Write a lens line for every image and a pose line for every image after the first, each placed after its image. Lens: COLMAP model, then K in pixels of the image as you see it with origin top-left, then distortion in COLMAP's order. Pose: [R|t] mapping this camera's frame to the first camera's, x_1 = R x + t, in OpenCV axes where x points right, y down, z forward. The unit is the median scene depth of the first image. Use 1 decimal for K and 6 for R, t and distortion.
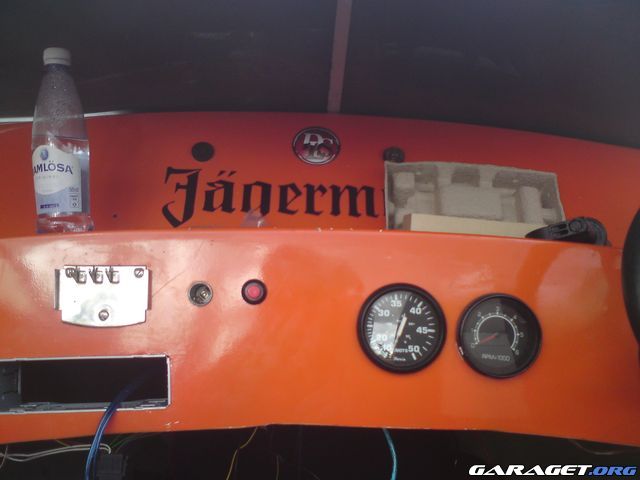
lens RADIAL K [[640.6, 0, 320.0], [0, 640.6, 240.0], [0, 0, 1]] dist [0.001483, -0.006019]
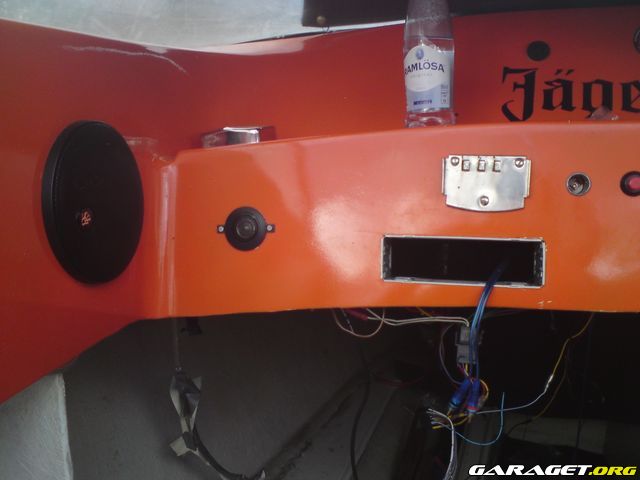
lens RADIAL K [[640.6, 0, 320.0], [0, 640.6, 240.0], [0, 0, 1]] dist [0.001483, -0.006019]
pose [[0.954428, 0.053434, -0.293619, -0.246651], [-0.015854, 0.991530, 0.128909, 0.041041], [0.298020, -0.118380, 0.947191, -0.117292]]
